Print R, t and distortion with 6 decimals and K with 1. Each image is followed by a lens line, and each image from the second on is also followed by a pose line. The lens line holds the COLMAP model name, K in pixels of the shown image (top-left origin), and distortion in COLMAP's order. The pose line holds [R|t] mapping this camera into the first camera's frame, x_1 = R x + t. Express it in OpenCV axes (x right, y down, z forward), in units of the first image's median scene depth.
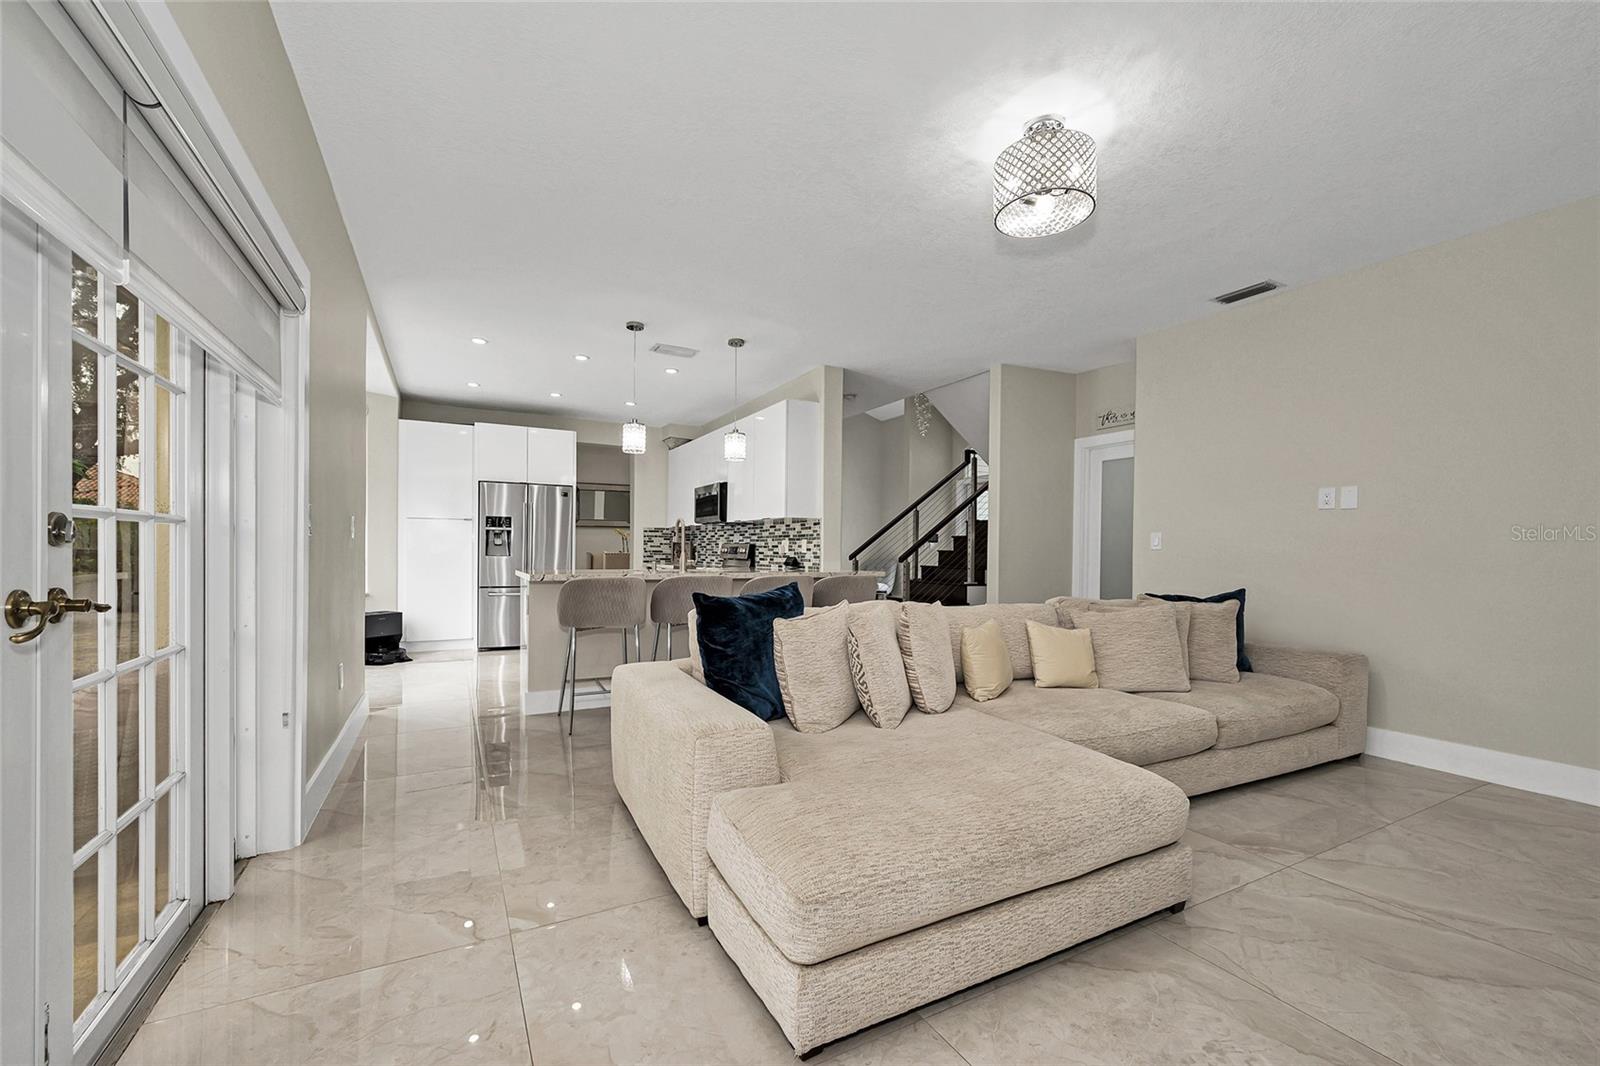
lens RADIAL K [[640.3, 0, 803.5], [0, 640.3, 551.3], [0, 0, 1]] dist [0.000962, 0.000009]
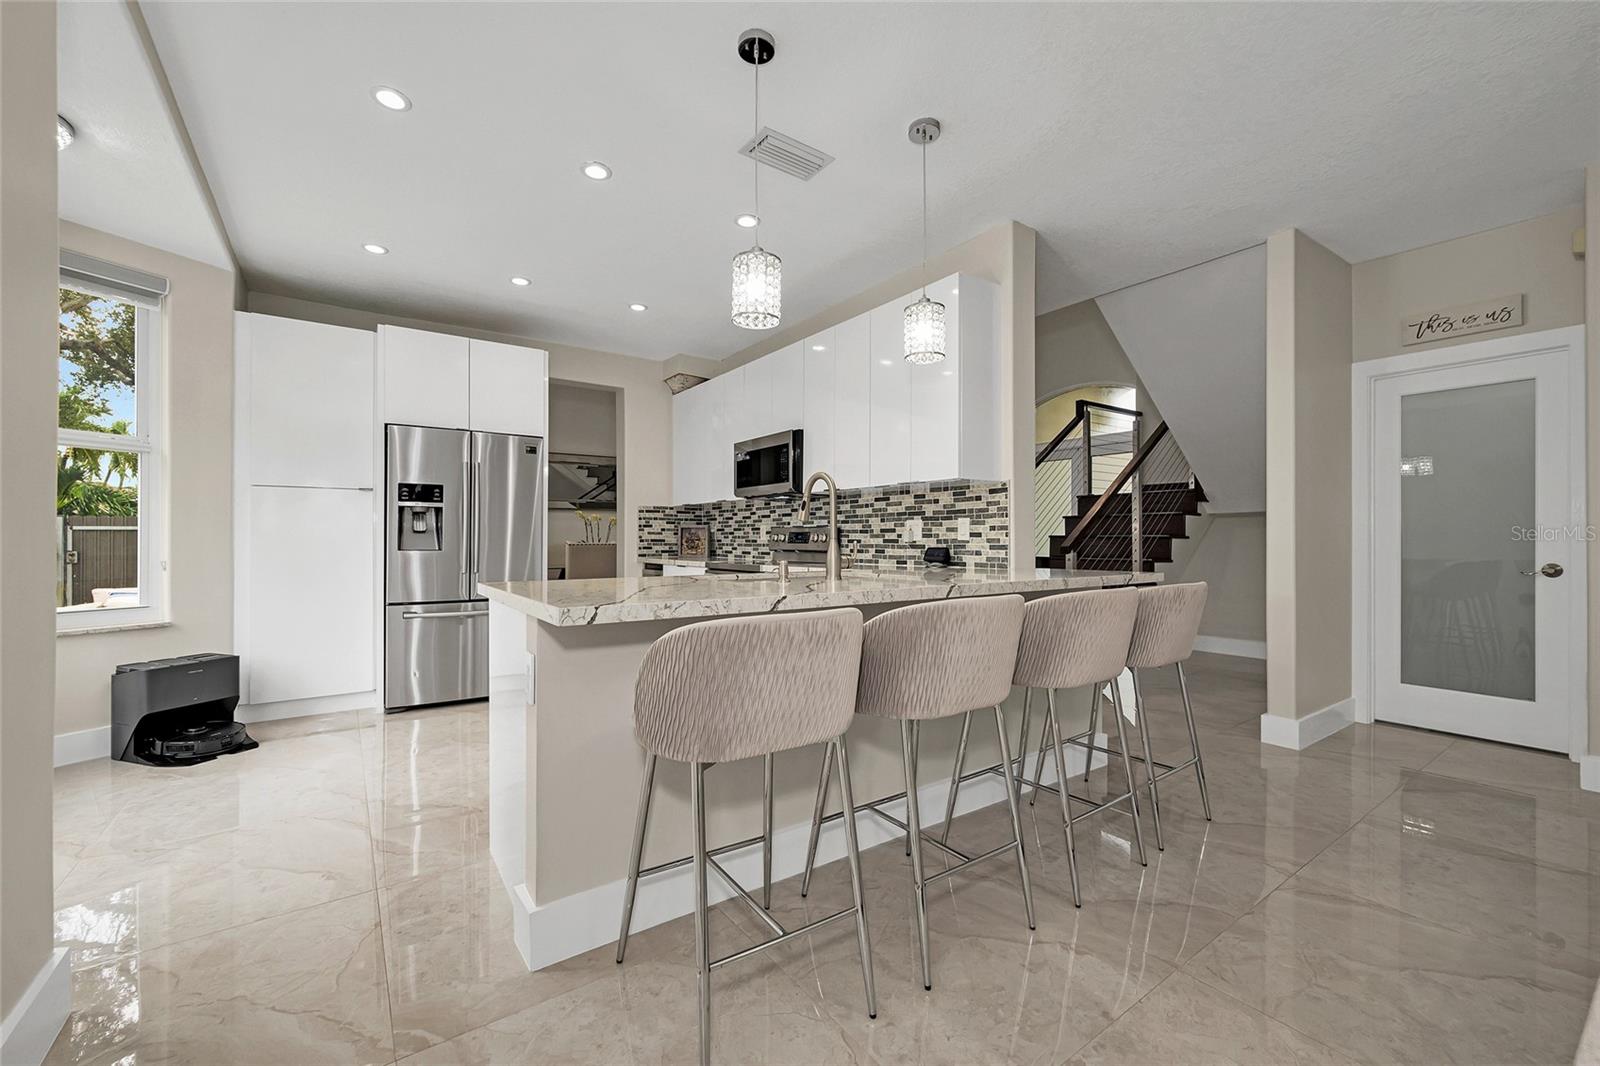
lens RADIAL K [[646.3, 0, 800.0], [0, 646.3, 533.0], [0, 0, 1]] dist [-0.003747, -0.000213]
pose [[0.993627, -0.008262, 0.112416, -0.201944], [0.009340, 0.999915, -0.009063, -0.000286], [-0.112332, 0.010056, 0.993620, 0.380870]]
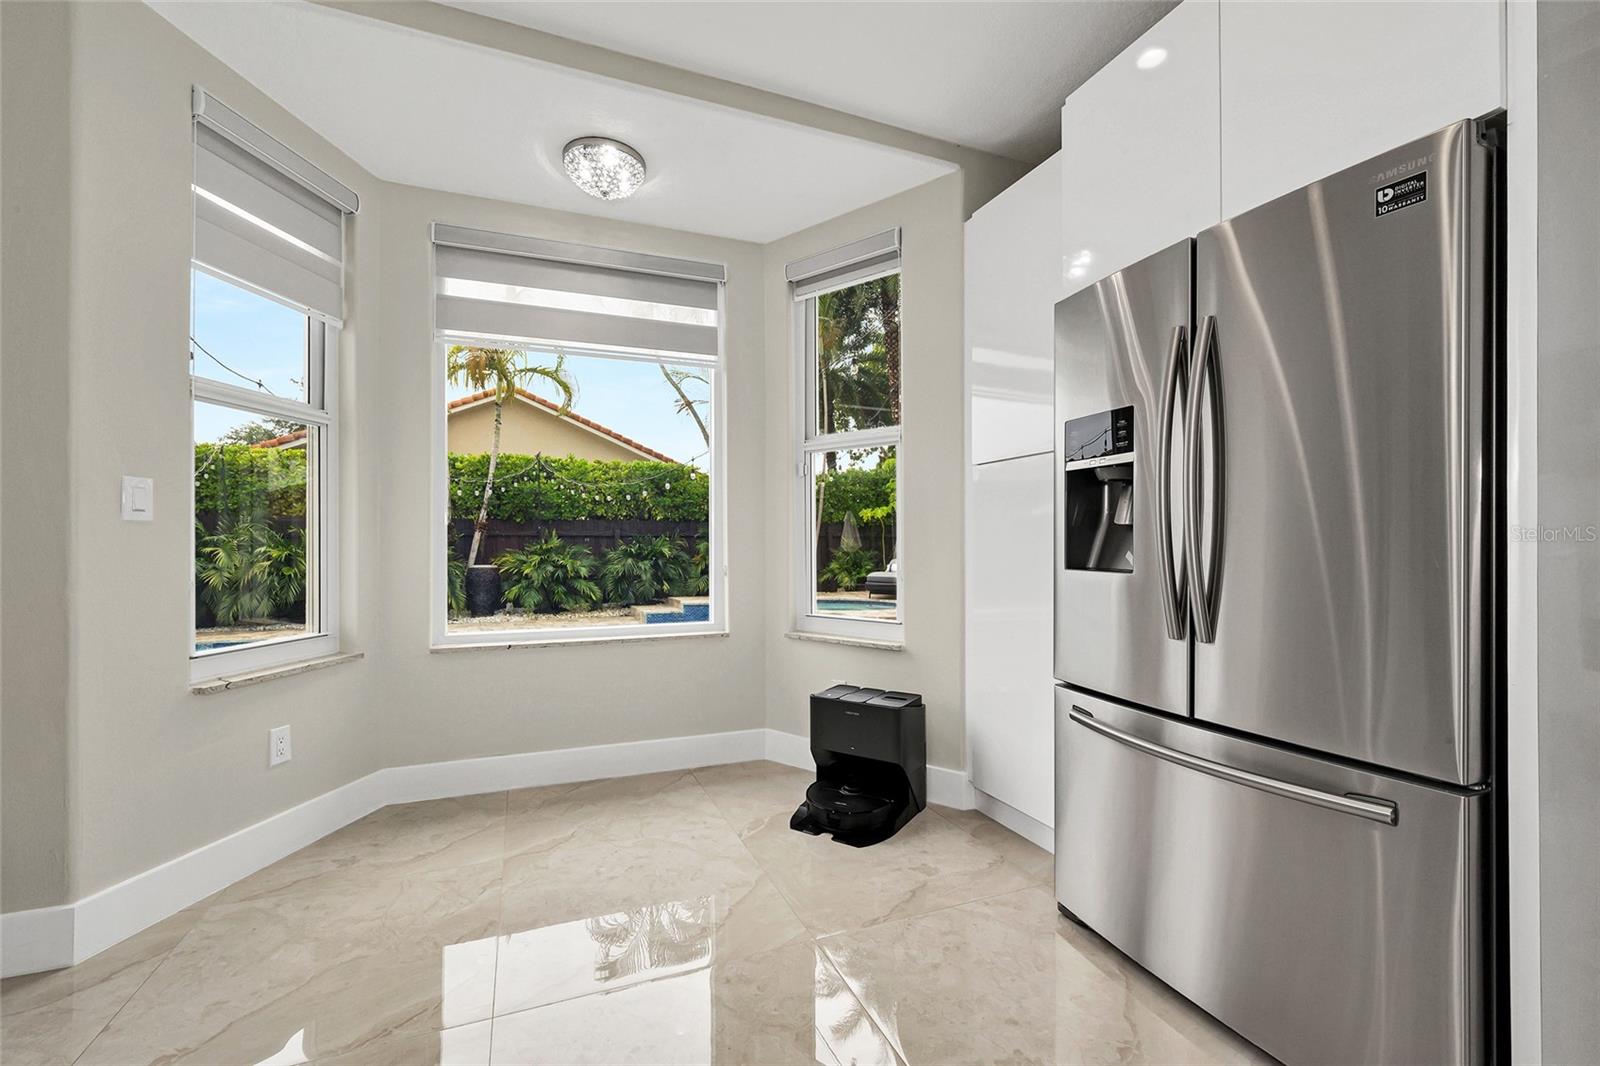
lens RADIAL K [[656.0, 0, 800.0], [0, 656.0, 533.0], [0, 0, 1]] dist [0.000488, 0.000105]
pose [[-0.138317, -0.019682, -0.990192, -0.212407], [-0.001755, 0.999806, -0.019628, -0.002872], [0.990387, -0.000977, -0.138324, 0.969097]]
